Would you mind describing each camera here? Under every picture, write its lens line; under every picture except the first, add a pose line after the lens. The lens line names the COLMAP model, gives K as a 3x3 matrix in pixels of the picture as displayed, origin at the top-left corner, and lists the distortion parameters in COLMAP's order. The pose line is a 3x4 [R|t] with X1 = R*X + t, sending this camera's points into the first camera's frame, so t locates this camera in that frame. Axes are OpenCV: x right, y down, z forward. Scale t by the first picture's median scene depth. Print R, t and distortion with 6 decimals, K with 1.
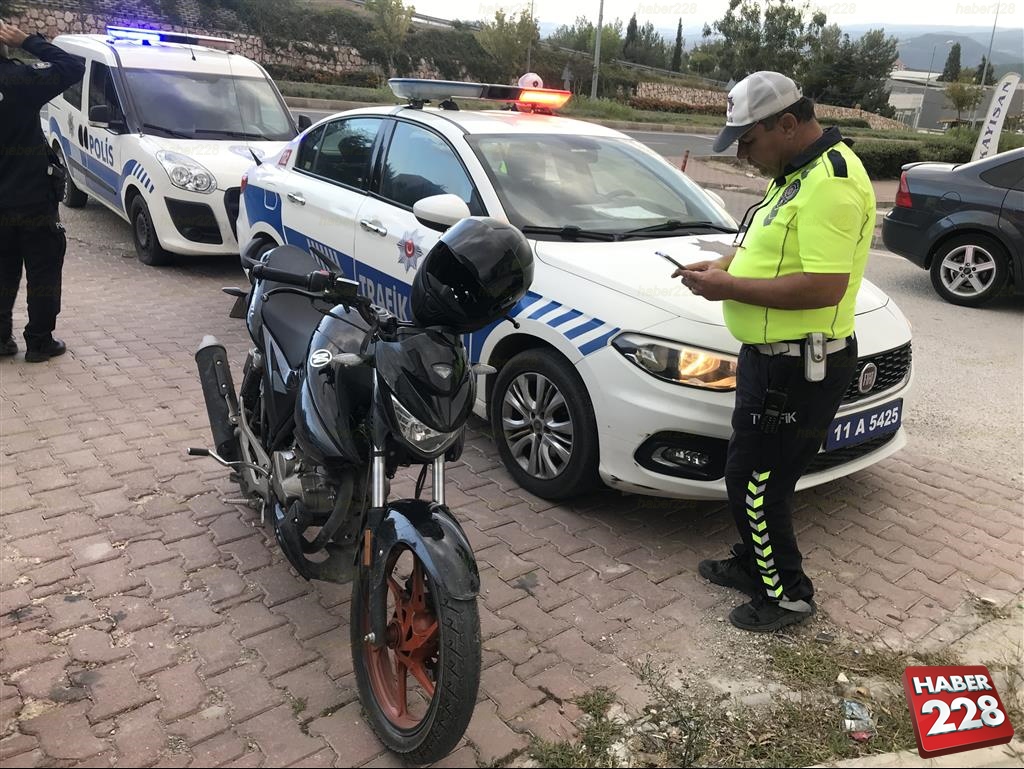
lens RADIAL K [[832.6, 0, 512.0], [0, 832.6, 384.5], [0, 0, 1]] dist [0.046817, -0.055731]
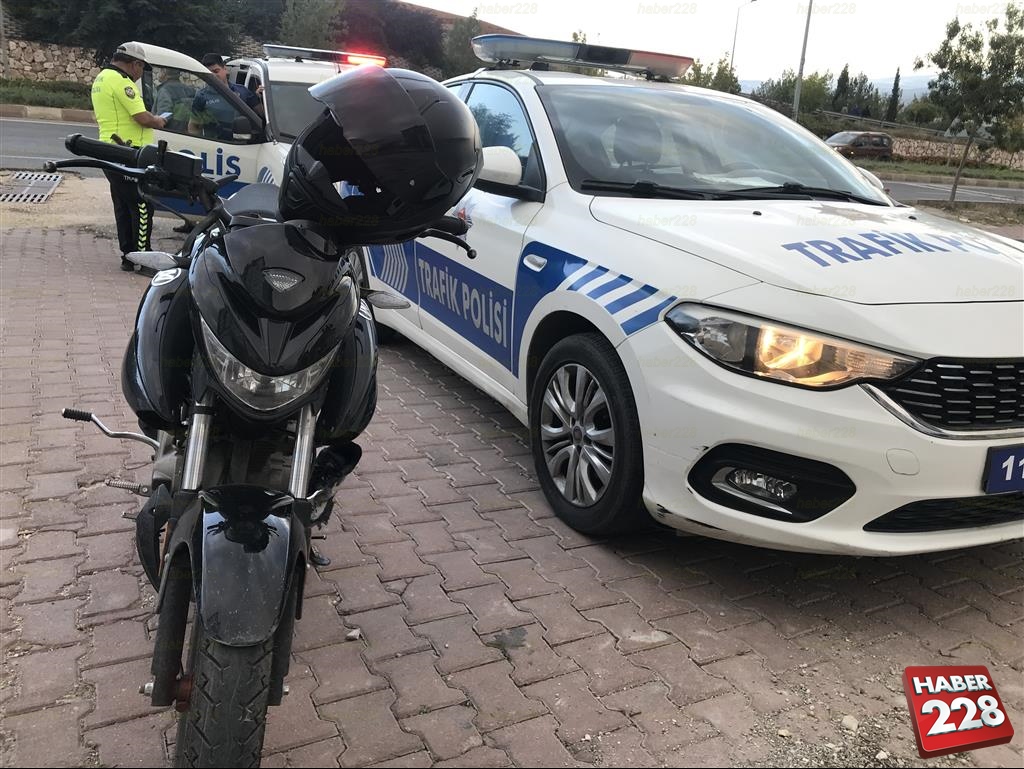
lens RADIAL K [[817.2, 0, 532.4], [0, 817.2, 393.9], [0, 0, 1]] dist [0.007083, 0.012711]
pose [[0.974581, 0.054376, -0.217335, 0.155268], [-0.067798, 0.996194, -0.054778, 0.058004], [0.213530, 0.068121, 0.974559, 0.276659]]
